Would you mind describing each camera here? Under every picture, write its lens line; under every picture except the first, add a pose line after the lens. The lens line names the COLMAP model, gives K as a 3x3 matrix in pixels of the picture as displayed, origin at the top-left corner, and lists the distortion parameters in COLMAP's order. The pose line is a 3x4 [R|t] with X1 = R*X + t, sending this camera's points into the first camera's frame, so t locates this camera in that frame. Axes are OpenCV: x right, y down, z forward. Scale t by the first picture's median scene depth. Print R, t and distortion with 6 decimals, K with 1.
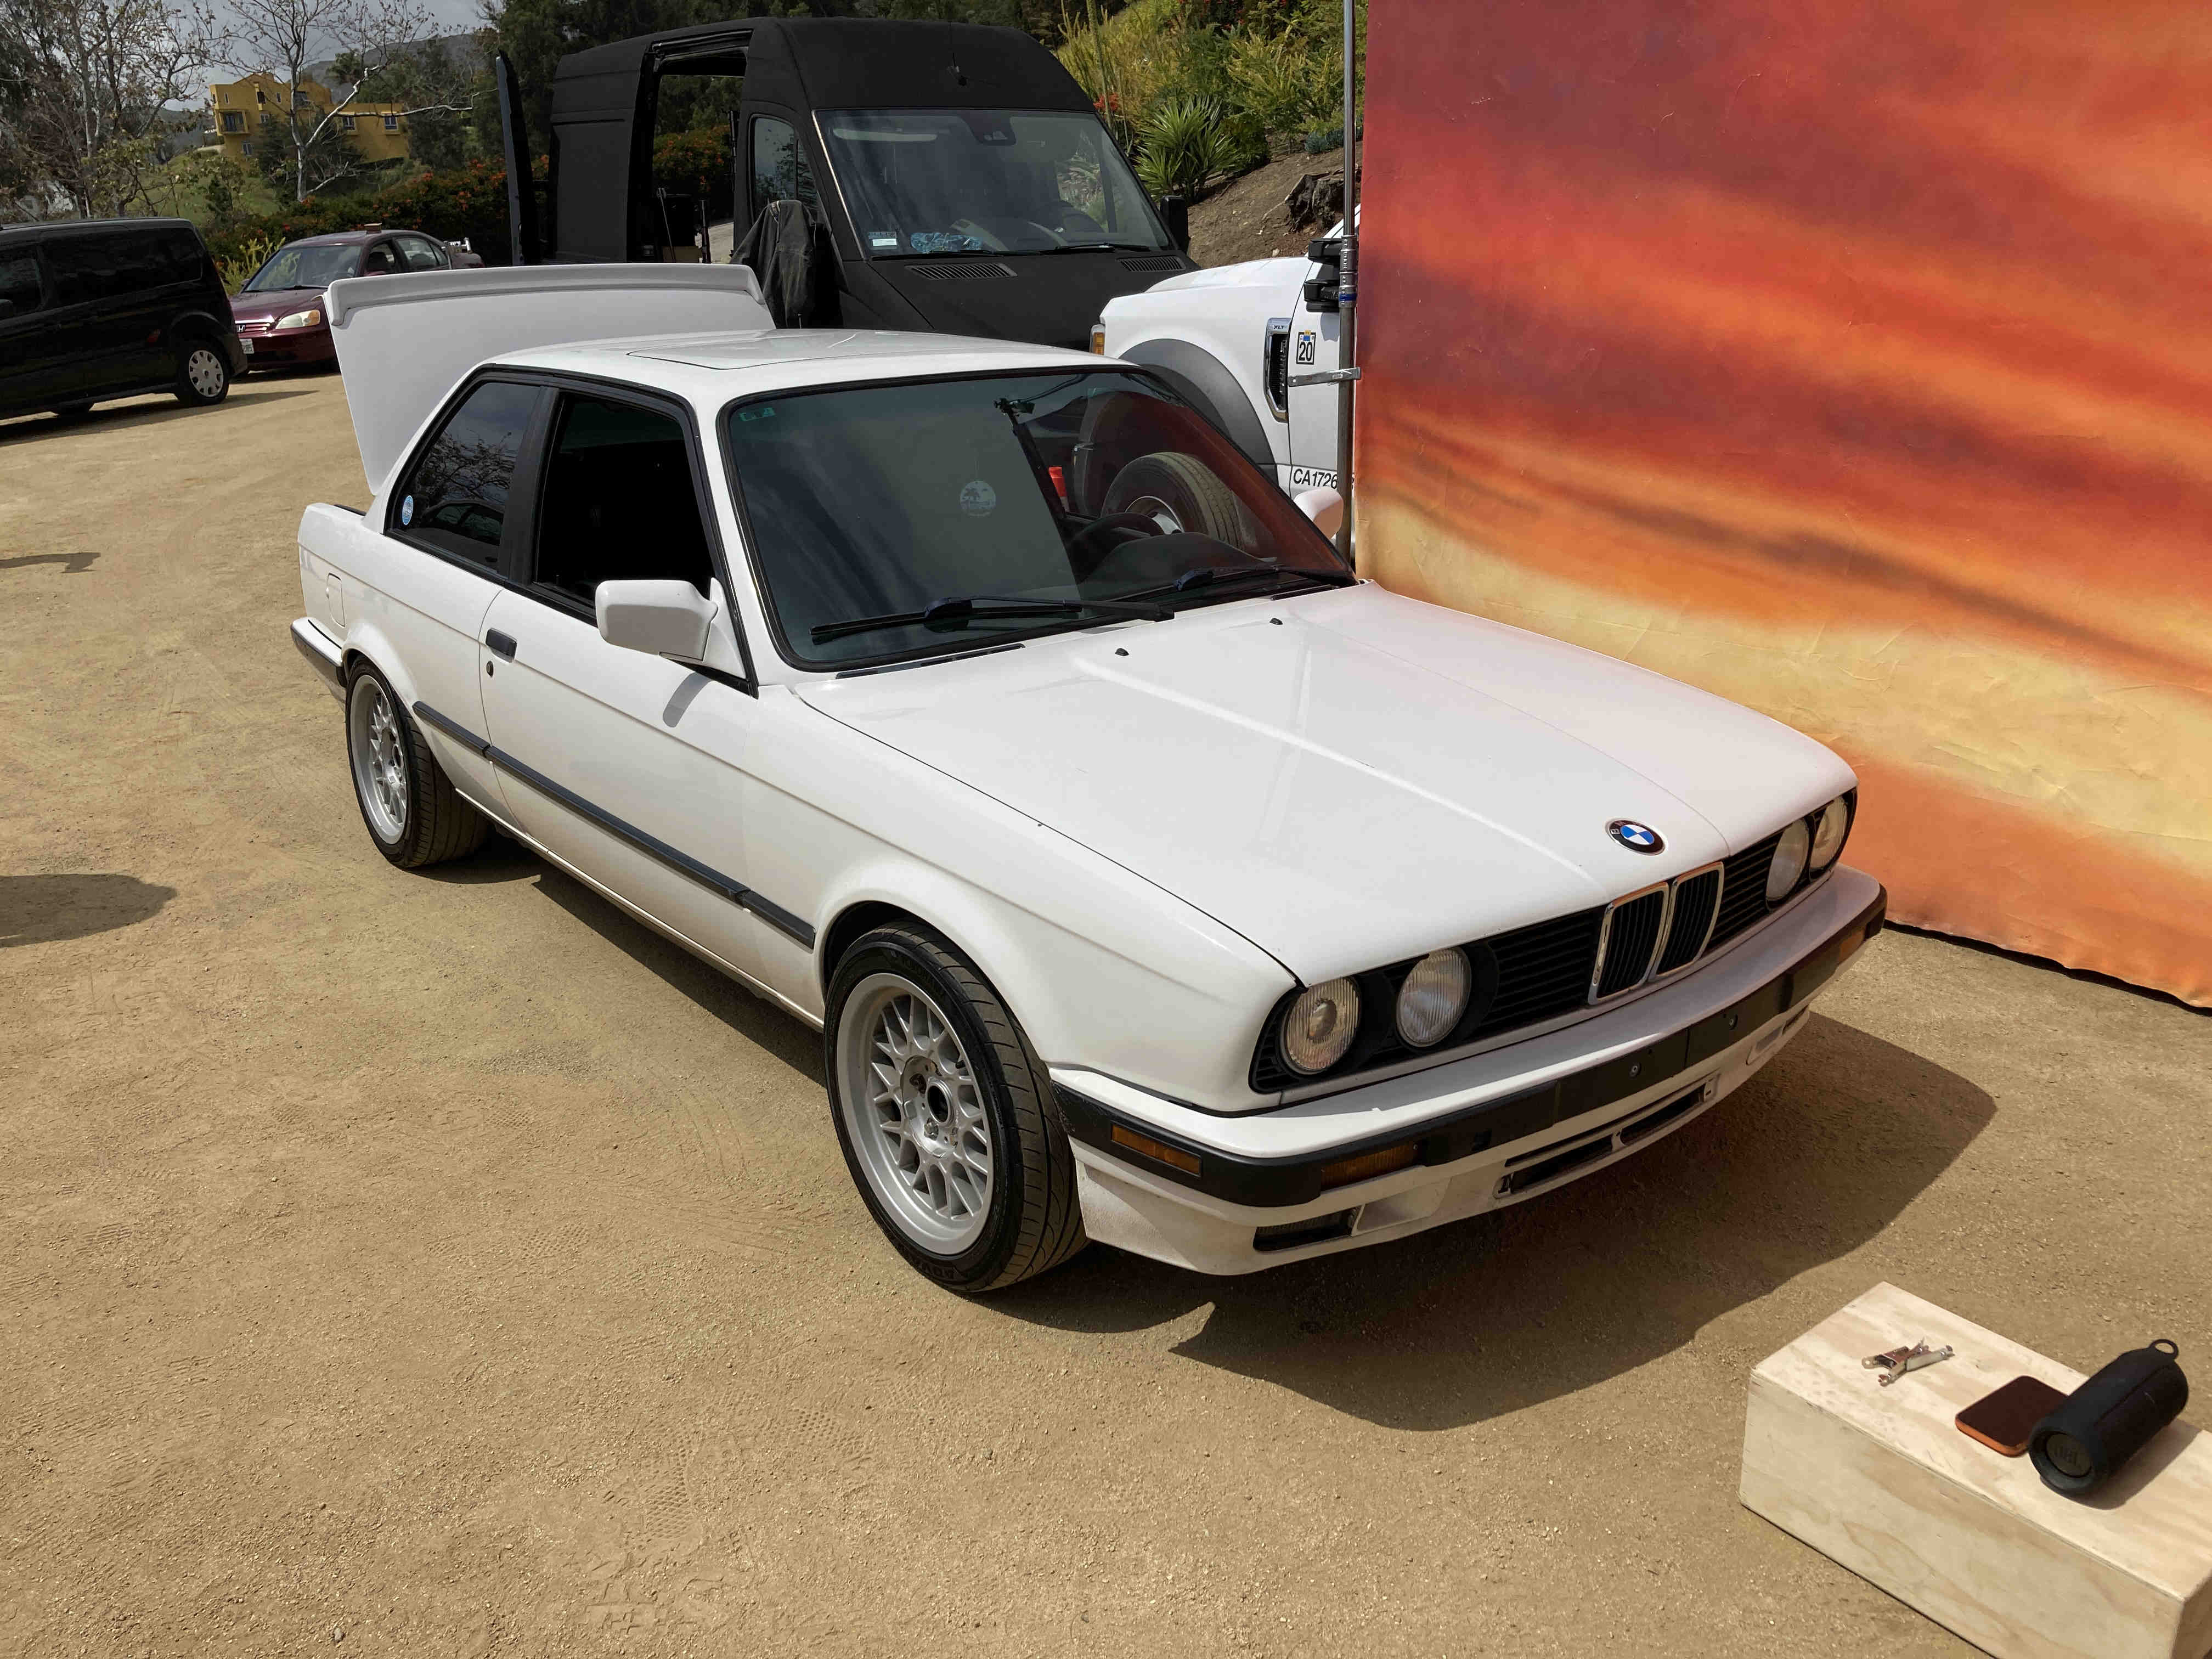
lens RADIAL K [[1828.8, 0, 1106.0], [0, 1828.8, 829.5], [0, 0, 1]] dist [0.006780, -0.000353]
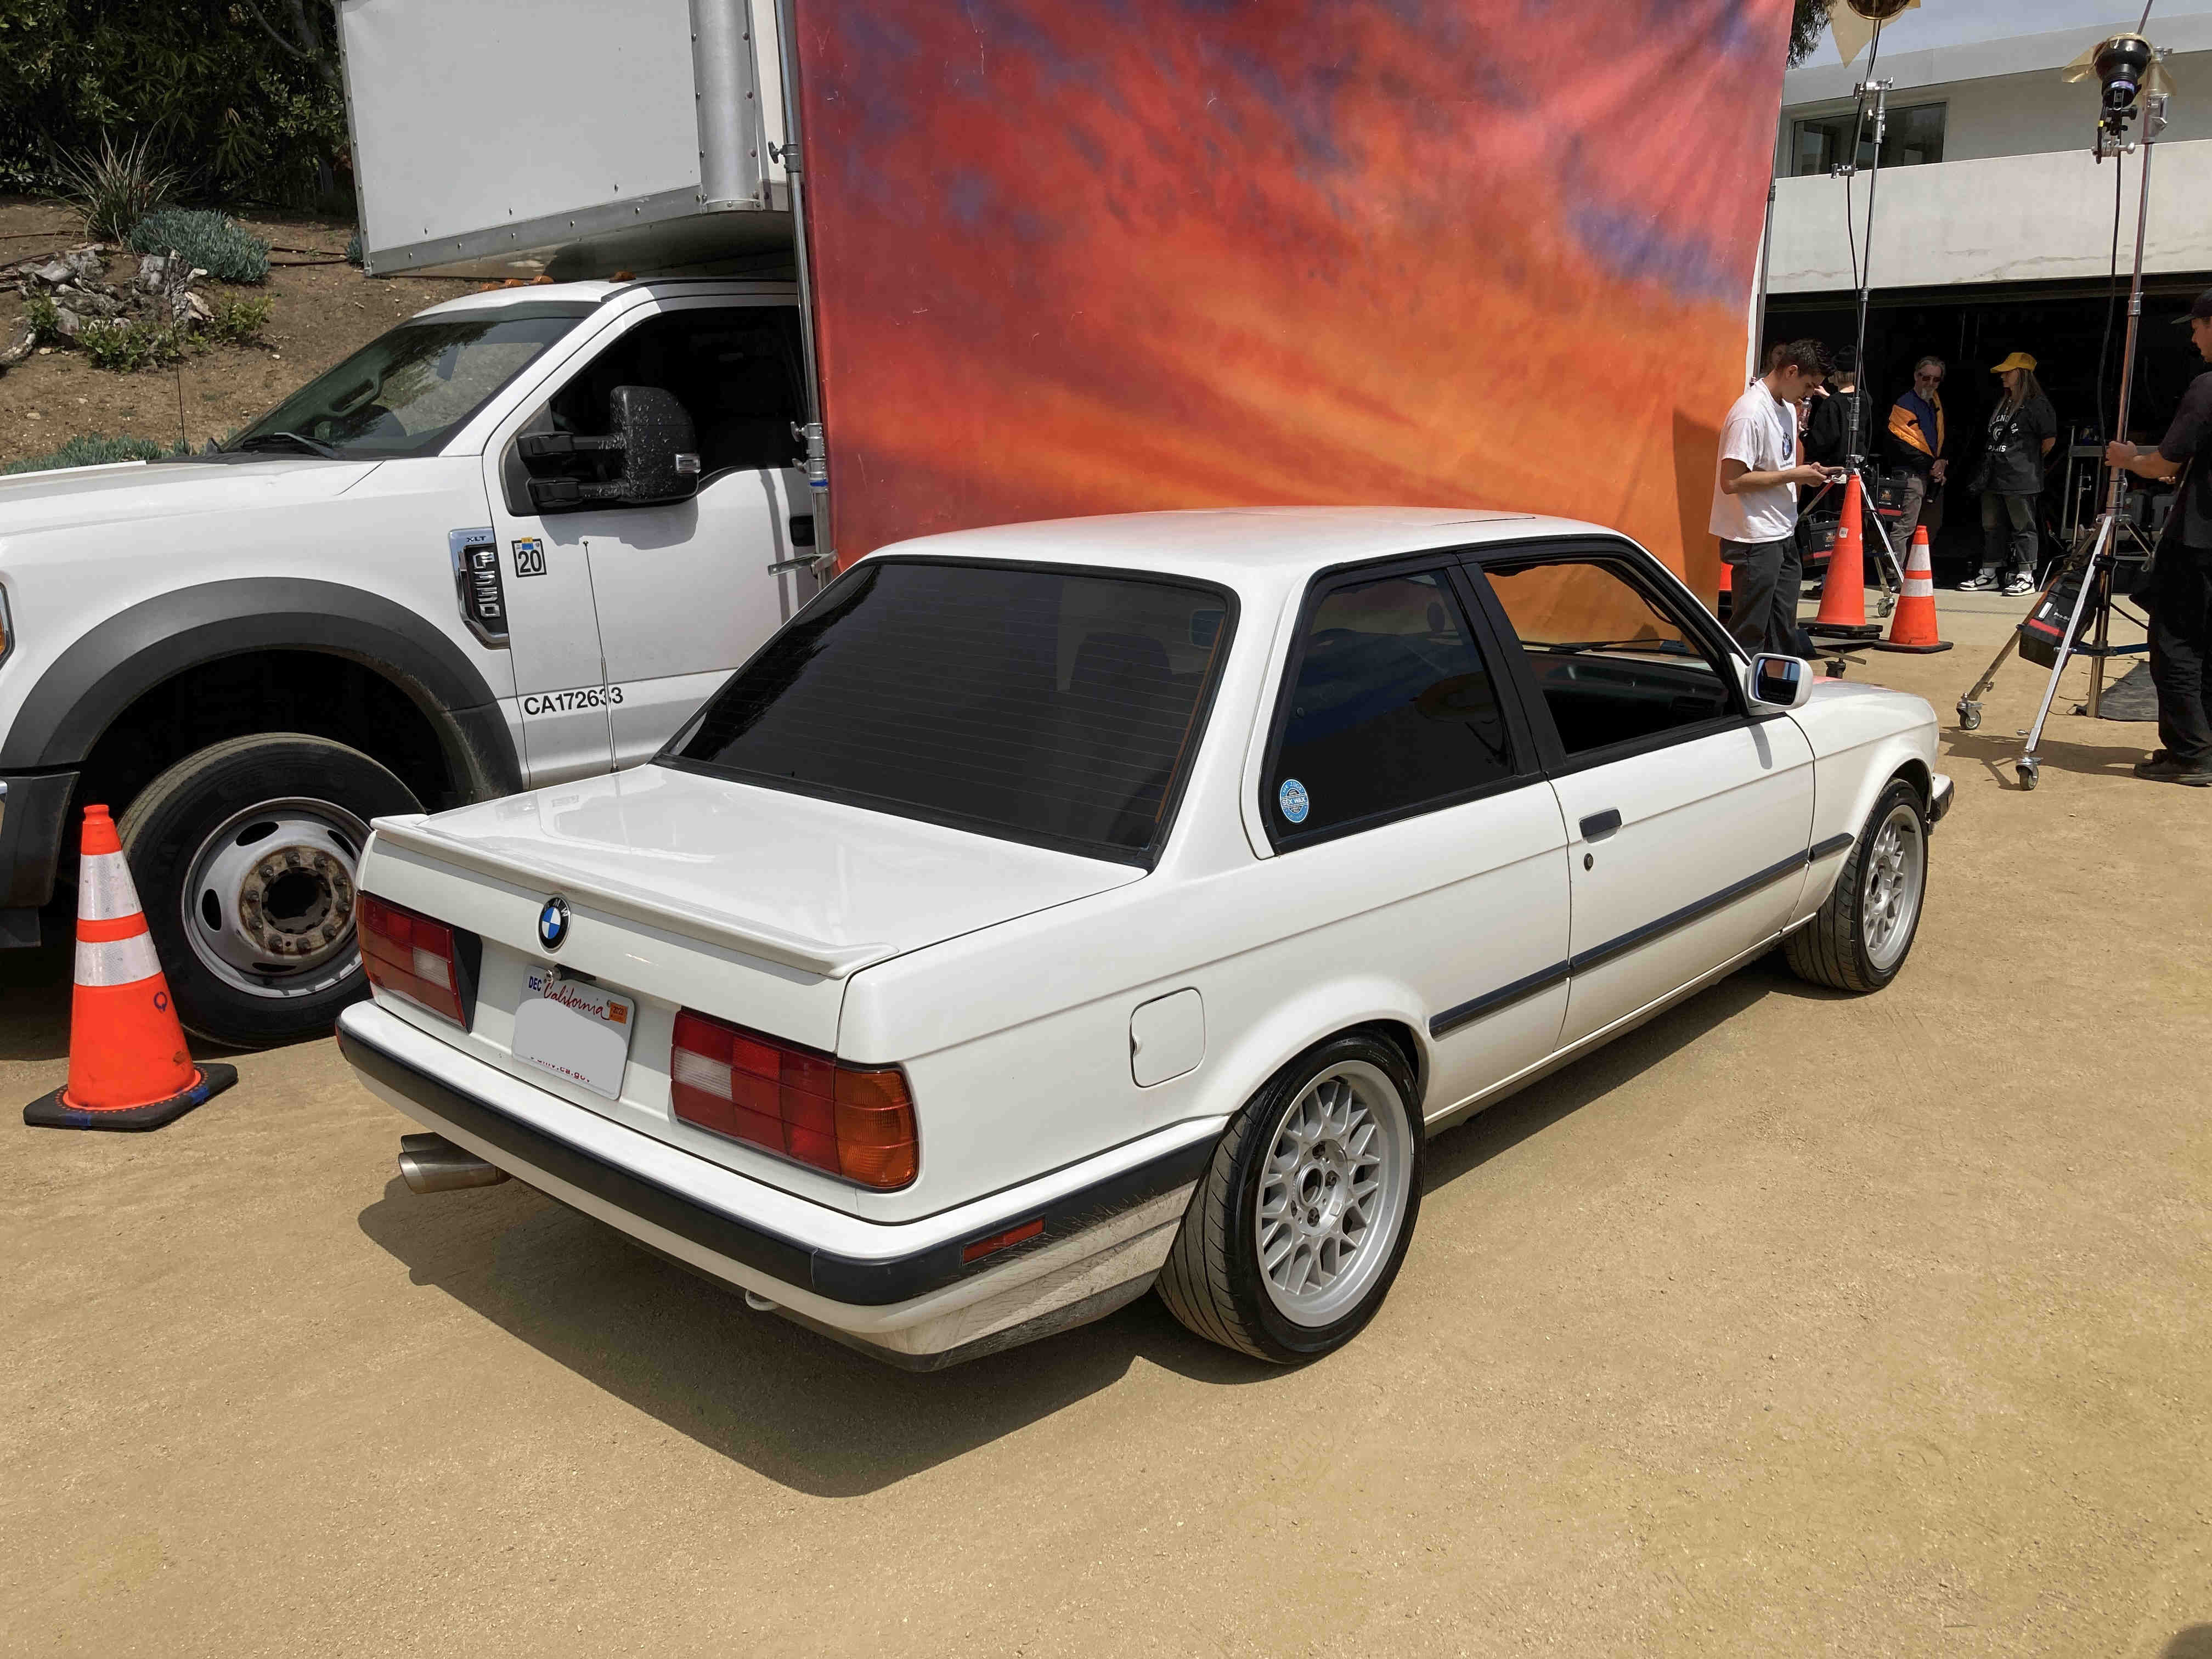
lens RADIAL K [[1828.8, 0, 1106.0], [0, 1828.8, 829.5], [0, 0, 1]] dist [0.006780, -0.000353]
pose [[-0.167856, -0.204659, 0.964333, -1.077061], [0.323319, 0.912676, 0.249974, -0.375014], [-0.931284, 0.353747, -0.087028, 1.191027]]
